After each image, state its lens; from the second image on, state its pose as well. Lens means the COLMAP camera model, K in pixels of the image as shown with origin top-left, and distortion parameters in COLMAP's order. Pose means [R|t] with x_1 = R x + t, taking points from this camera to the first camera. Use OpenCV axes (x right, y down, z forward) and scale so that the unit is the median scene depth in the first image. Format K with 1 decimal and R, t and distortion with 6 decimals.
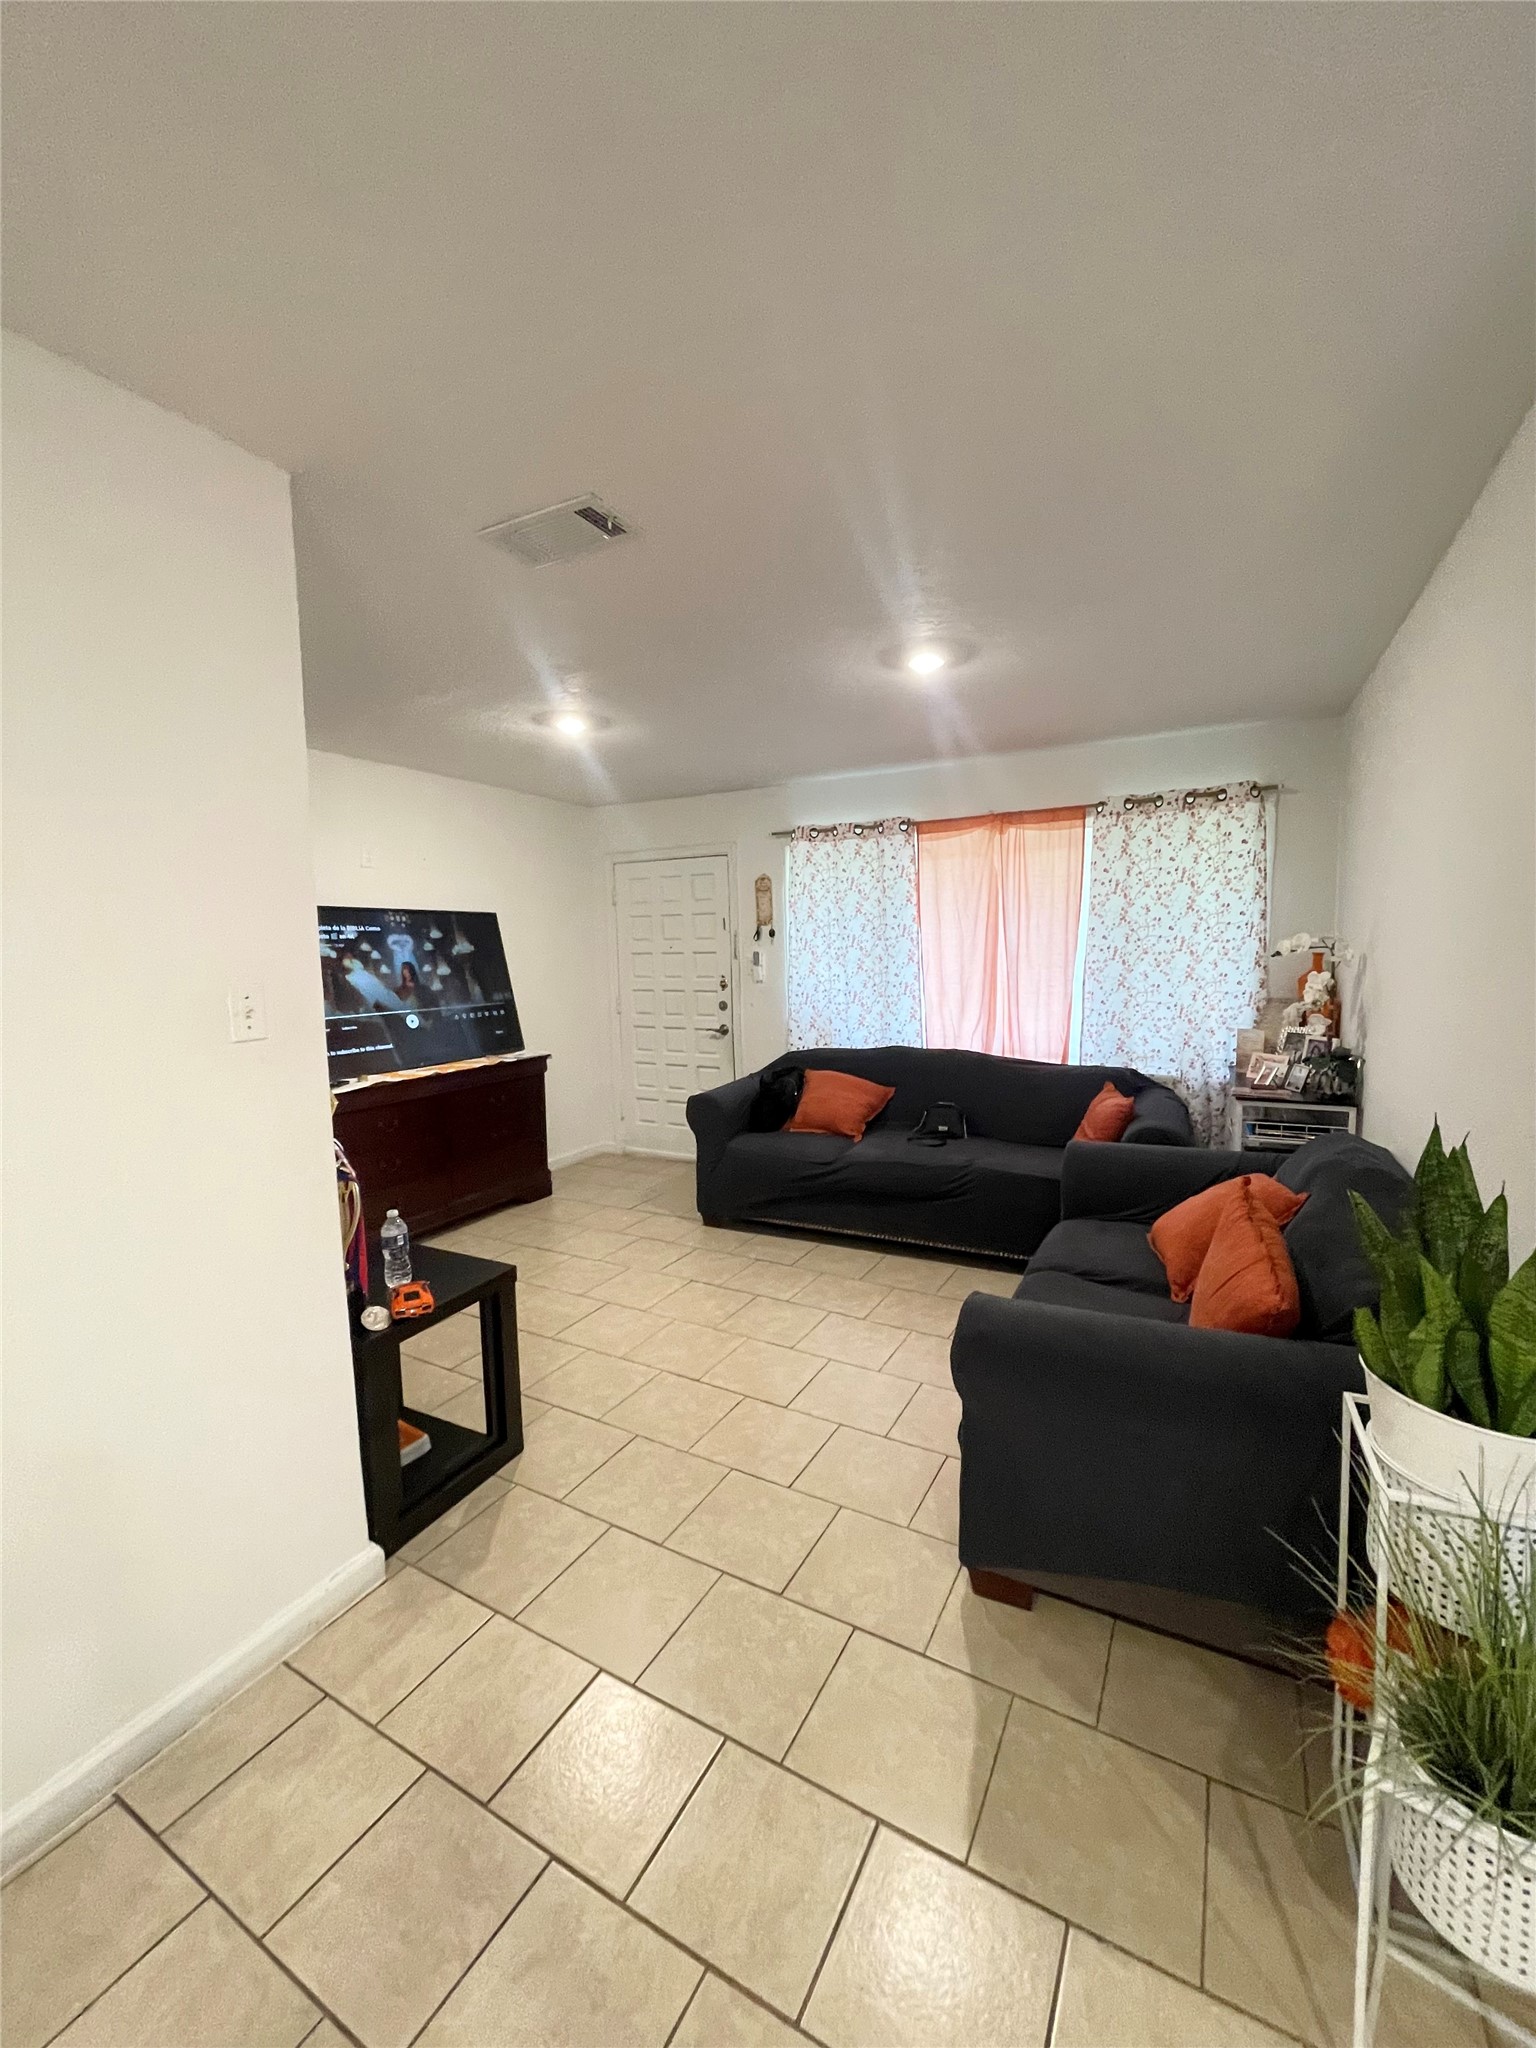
lens RADIAL K [[824.6, 0, 768.0], [0, 824.6, 1024.0], [0, 0, 1]] dist [-0.002045, -0.000561]
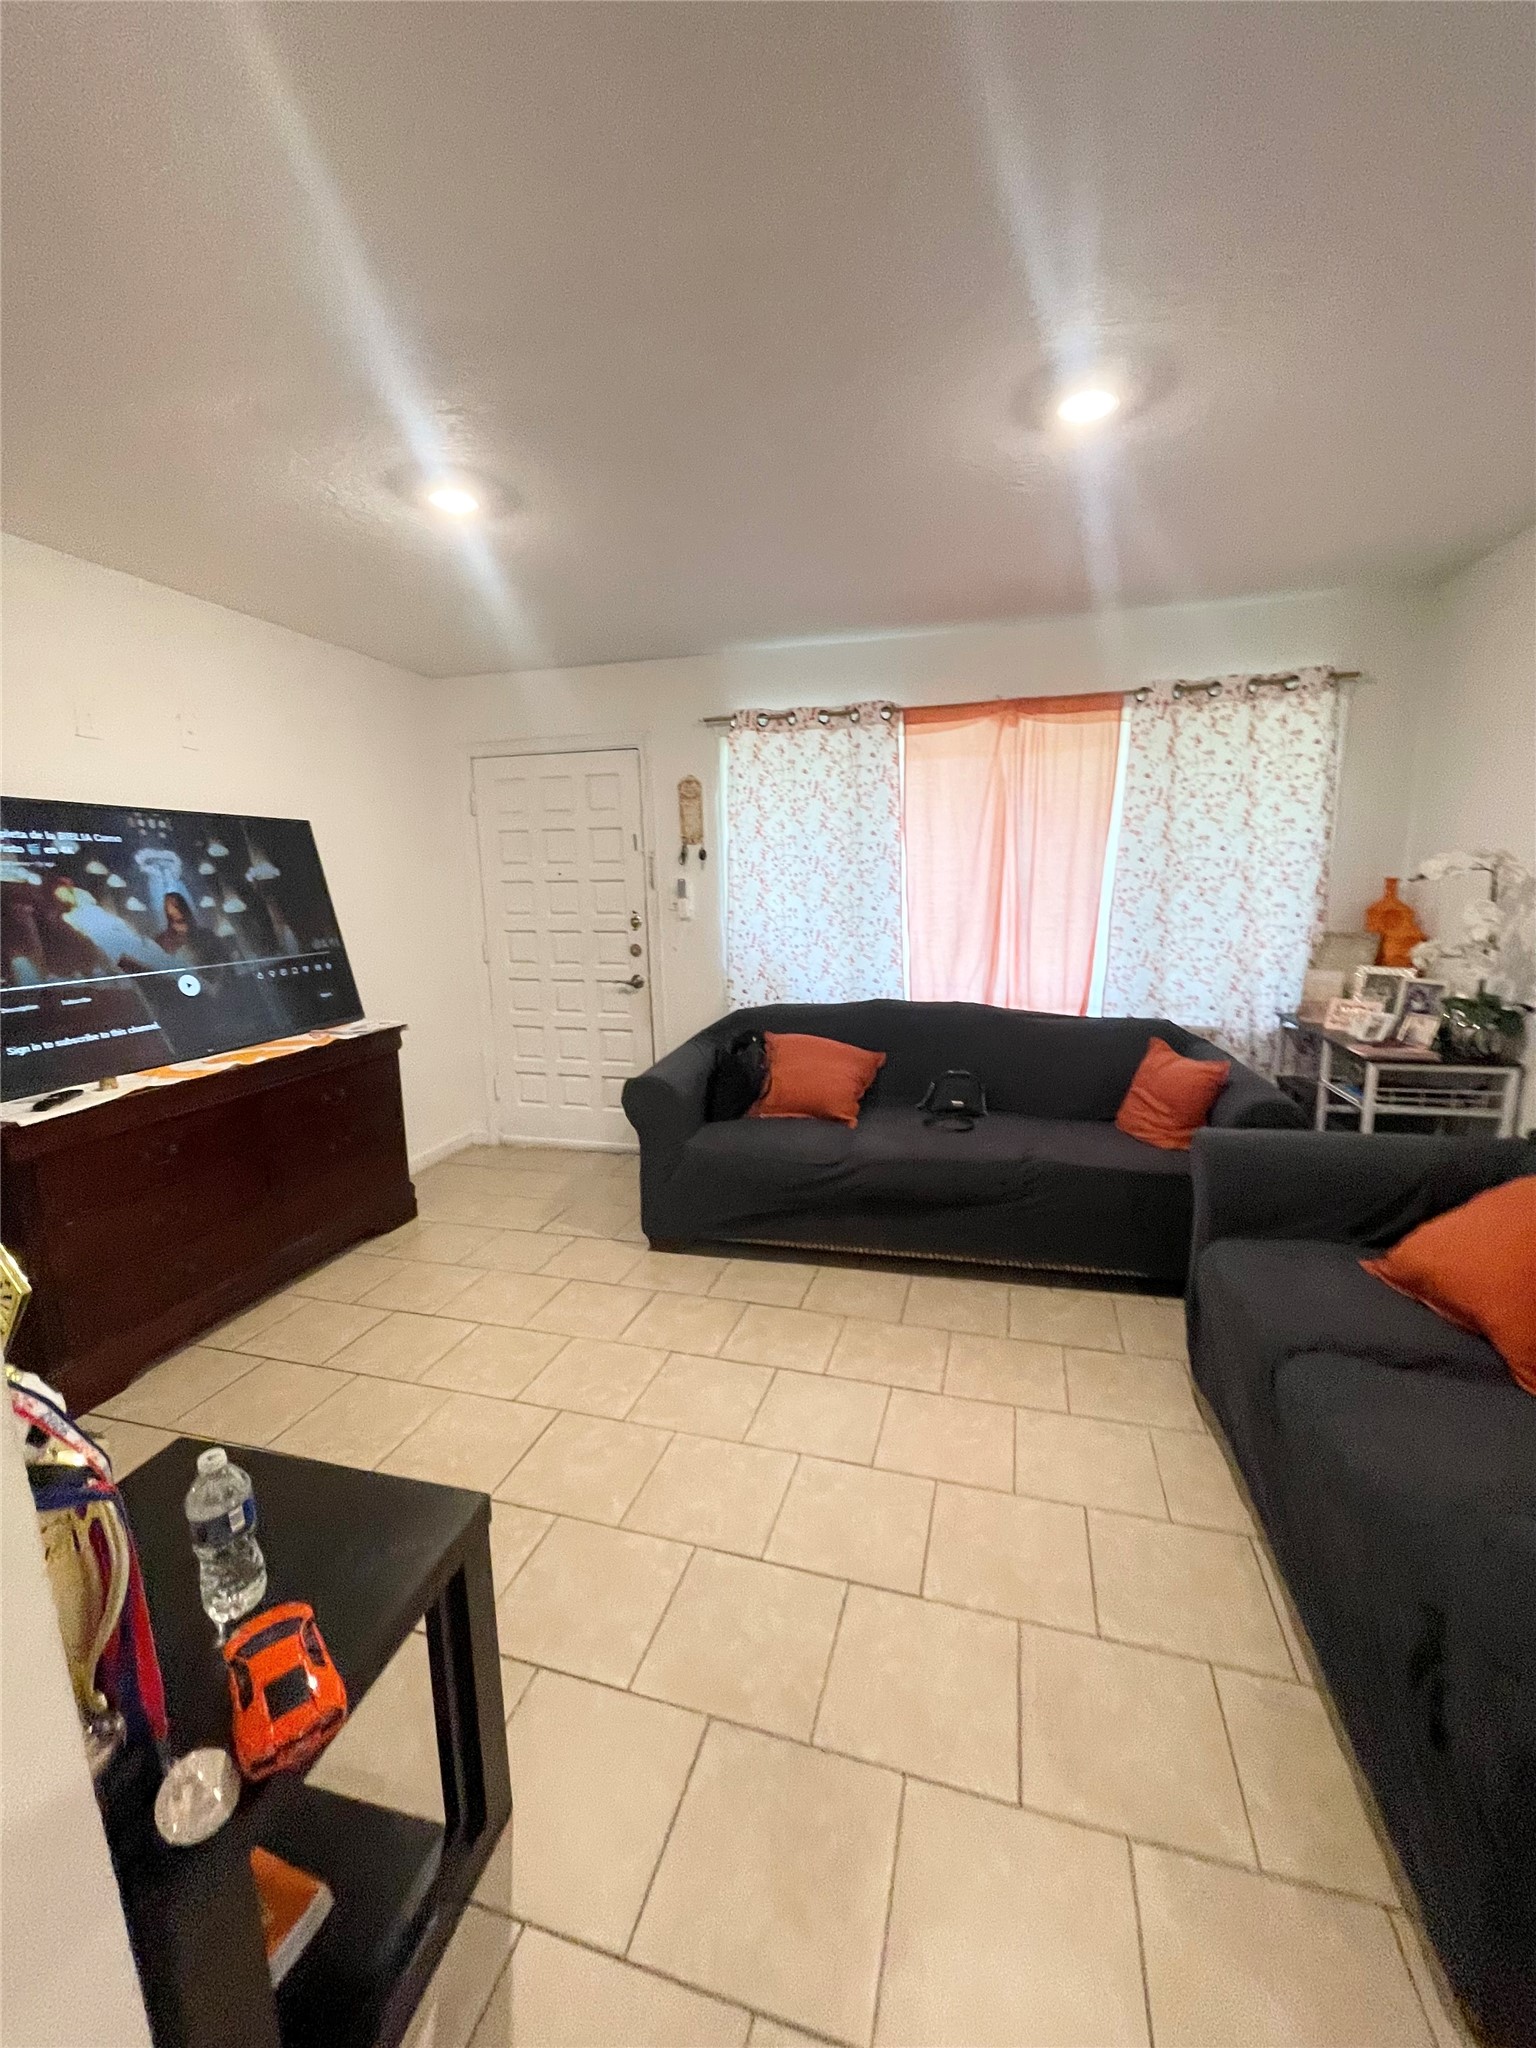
lens RADIAL K [[830.5, 0, 768.0], [0, 830.5, 1024.0], [0, 0, 1]] dist [-0.017899, 0.010626]
pose [[0.975530, -0.036586, 0.216802, -0.127010], [0.020137, 0.996781, 0.077603, -0.013854], [-0.218943, -0.071338, 0.973126, 0.262956]]
